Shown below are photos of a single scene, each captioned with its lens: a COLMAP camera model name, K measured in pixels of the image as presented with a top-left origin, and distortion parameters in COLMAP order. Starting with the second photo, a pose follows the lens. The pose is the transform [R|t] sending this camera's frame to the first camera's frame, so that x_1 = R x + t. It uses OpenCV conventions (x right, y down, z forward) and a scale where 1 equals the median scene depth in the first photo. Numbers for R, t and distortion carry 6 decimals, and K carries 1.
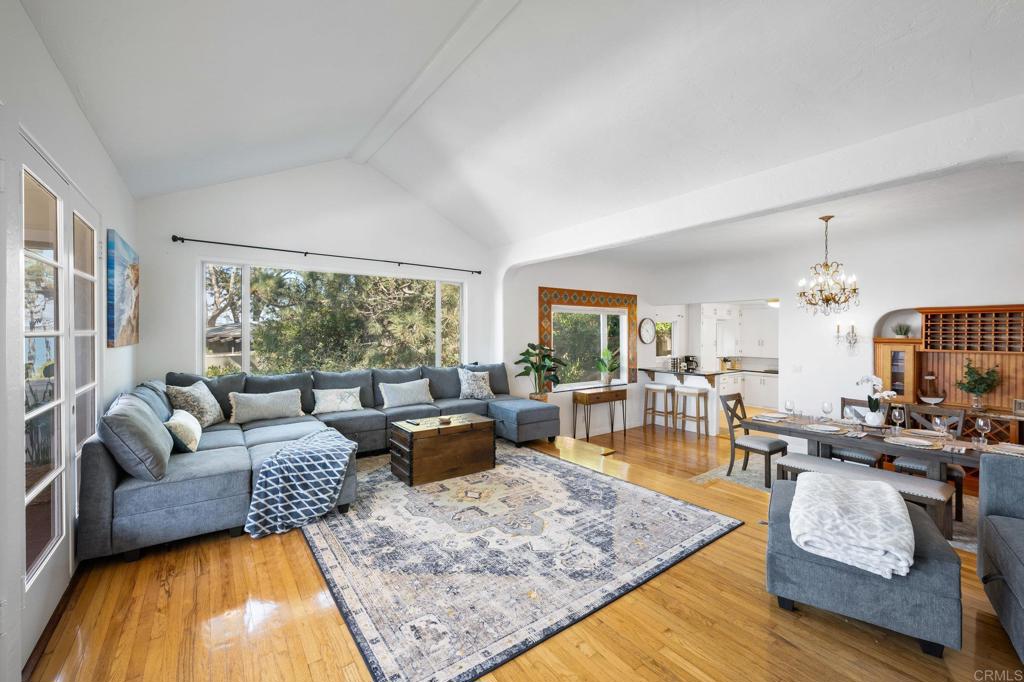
lens RADIAL K [[417.6, 0, 509.6], [0, 417.6, 333.6], [0, 0, 1]] dist [-0.001086, -0.000240]
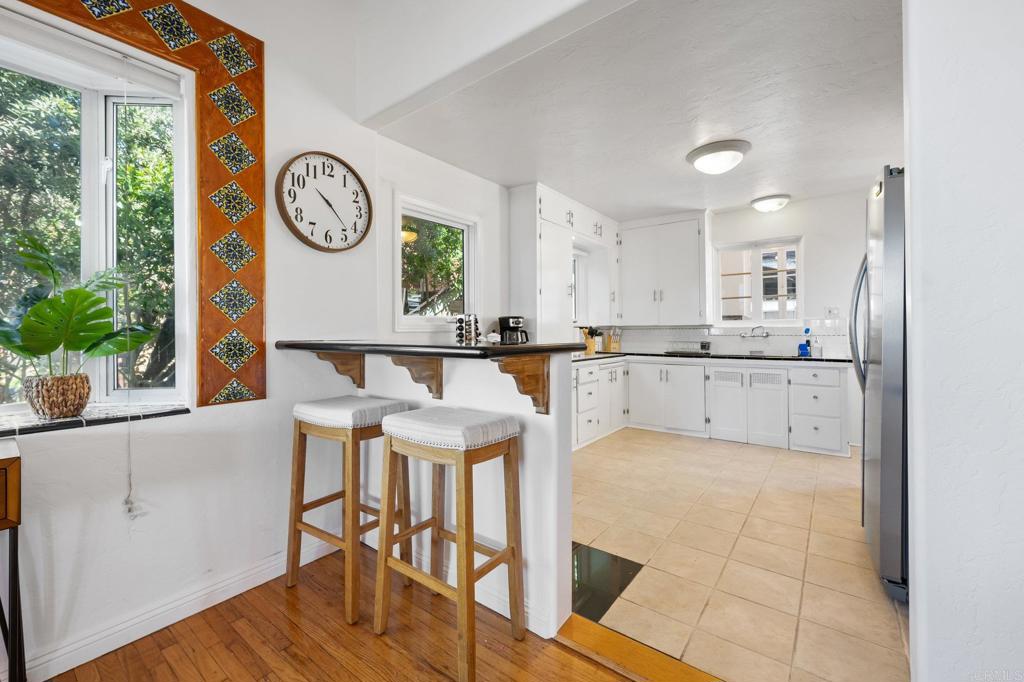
lens RADIAL K [[417.6, 0, 515.9], [0, 417.6, 329.6], [0, 0, 1]] dist [-0.001086, -0.000240]
pose [[0.955606, -0.003697, 0.294625, 0.762989], [0.006076, 0.999956, -0.007162, 0.162912], [-0.294586, 0.008634, 0.955586, 1.481390]]
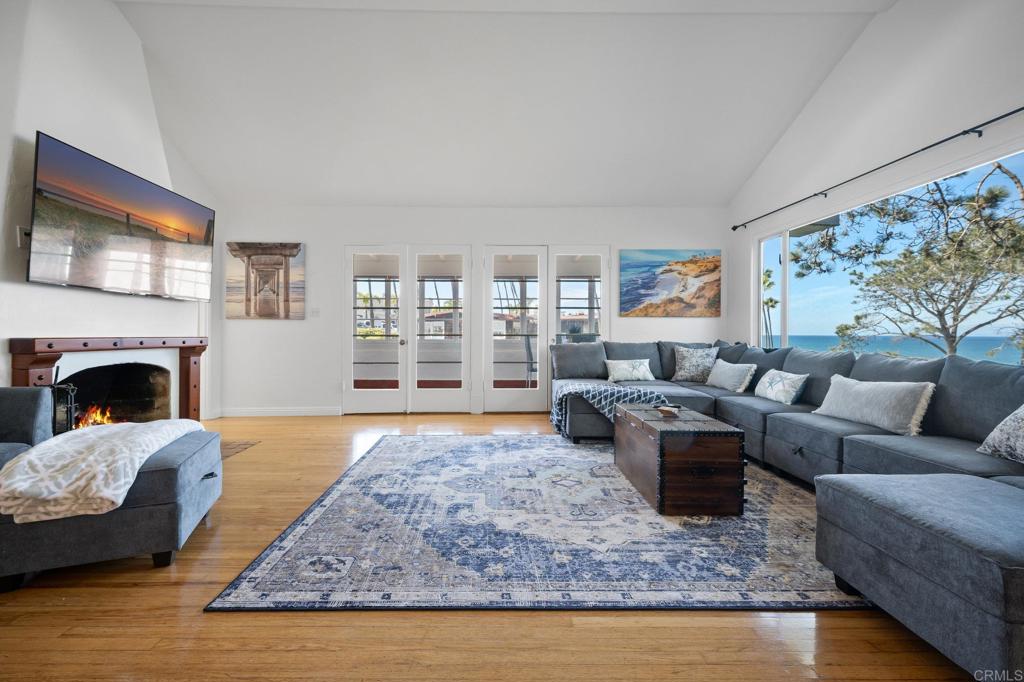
lens RADIAL K [[407.7, 0, 495.1], [0, 407.7, 334.6], [0, 0, 1]] dist [0.002901, 0.000255]
pose [[-0.579287, 0.000406, -0.815123, 0.567698], [-0.009875, 0.999923, 0.007516, 0.077168], [0.815064, 0.012403, -0.579238, 1.174961]]
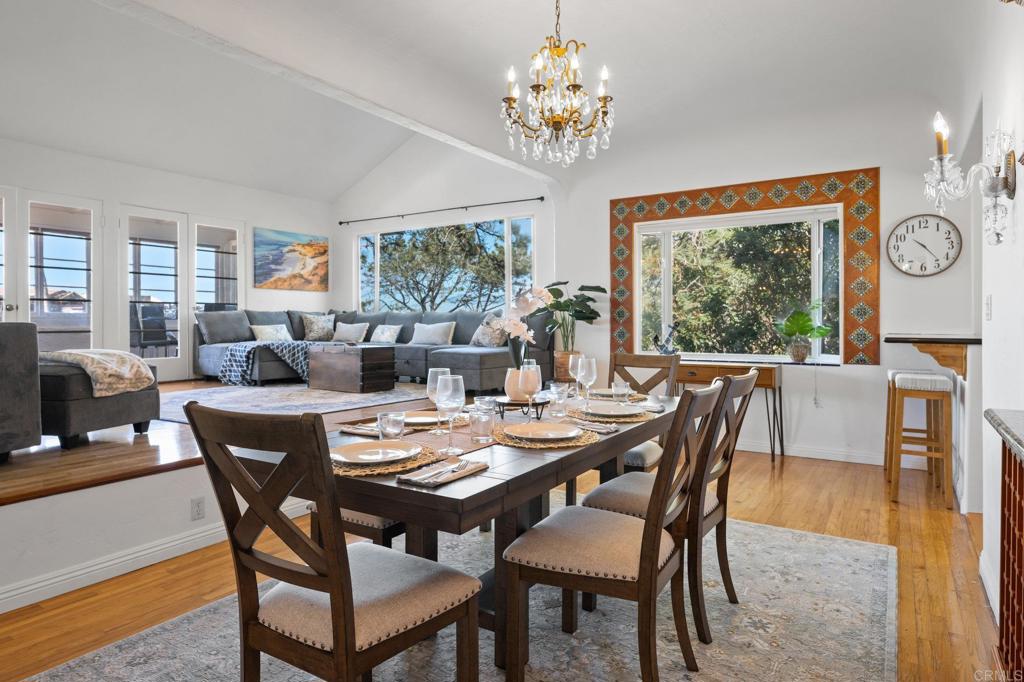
lens RADIAL K [[590.3, 0, 513.5], [0, 590.3, 322.3], [0, 0, 1]] dist [0.024914, 0.000268]
pose [[0.358926, -0.004023, -0.933357, 1.536563], [-0.001630, 0.999986, -0.004937, 0.154711], [0.933365, 0.003294, 0.358914, 0.851736]]
